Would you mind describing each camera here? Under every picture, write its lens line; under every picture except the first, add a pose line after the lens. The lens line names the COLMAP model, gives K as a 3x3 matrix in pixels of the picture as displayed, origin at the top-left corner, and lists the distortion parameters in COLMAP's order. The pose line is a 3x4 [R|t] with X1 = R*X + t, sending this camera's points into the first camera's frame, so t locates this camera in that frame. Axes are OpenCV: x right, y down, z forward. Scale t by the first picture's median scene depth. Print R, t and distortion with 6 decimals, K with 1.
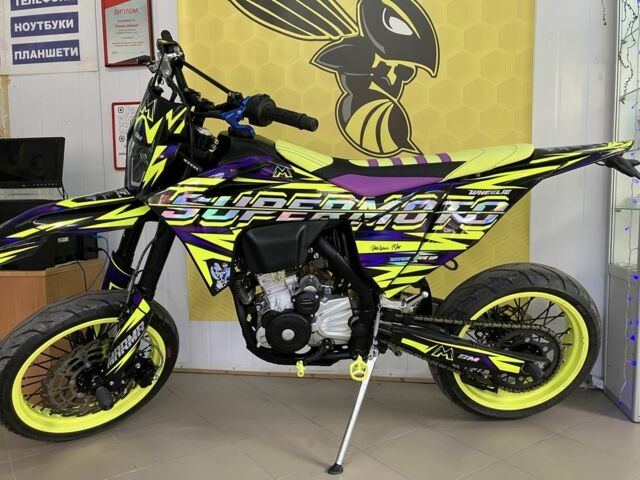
lens RADIAL K [[543.7, 0, 320.0], [0, 543.7, 240.0], [0, 0, 1]] dist [0.073010, -0.008866]
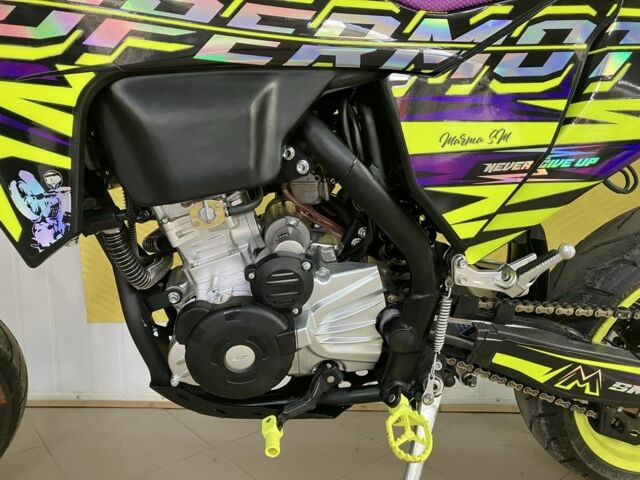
lens RADIAL K [[532.7, 0, 323.8], [0, 532.7, 236.0], [0, 0, 1]] dist [0.008253, 0.007883]
pose [[0.997490, -0.023361, 0.066846, -0.019968], [0.022969, 0.999714, 0.006624, 0.081649], [-0.066982, -0.005072, 0.997741, 0.608520]]
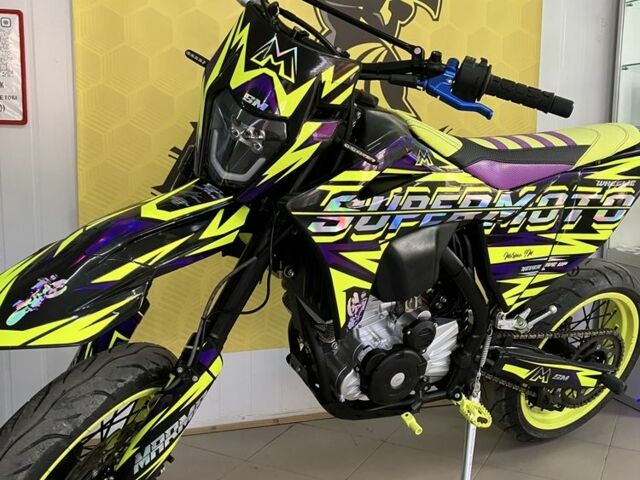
lens RADIAL K [[711.9, 0, 320.2], [0, 711.9, 223.3], [0, 0, 1]] dist [0.199363, -0.463272]
pose [[0.881588, -0.034104, 0.470786, -0.613336], [0.013259, 0.998782, 0.047524, -0.083306], [-0.471834, -0.035654, 0.880966, 0.225102]]
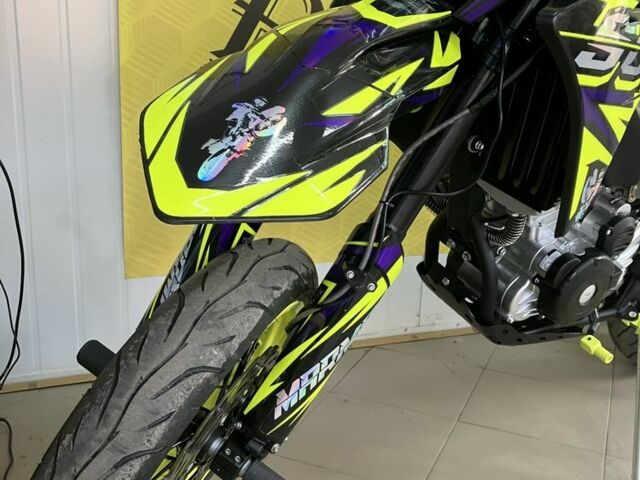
lens RADIAL K [[711.9, 0, 320.2], [0, 711.9, 223.3], [0, 0, 1]] dist [0.199363, -0.463272]
pose [[0.844140, -0.075187, 0.530825, -0.691323], [-0.004908, 0.988992, 0.147888, -0.003011], [-0.536101, -0.127443, 0.834478, 0.567008]]
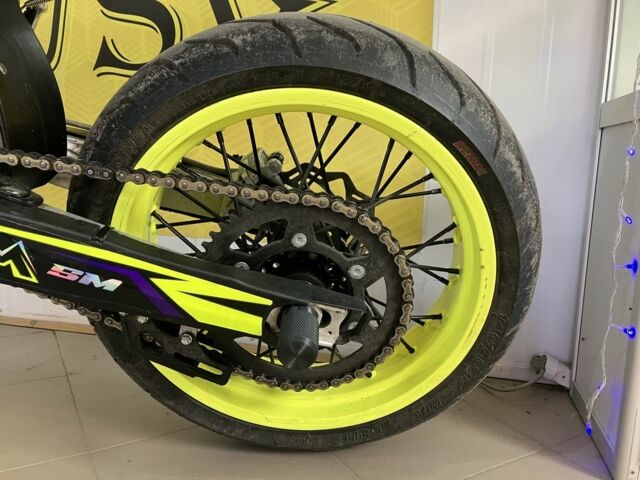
lens RADIAL K [[532.7, 0, 323.8], [0, 532.7, 236.0], [0, 0, 1]] dist [0.008253, 0.007883]
pose [[0.994562, 0.053041, -0.089632, 0.473529], [-0.048797, 0.997611, 0.048895, 0.183117], [0.092011, -0.044255, 0.994774, 0.763865]]
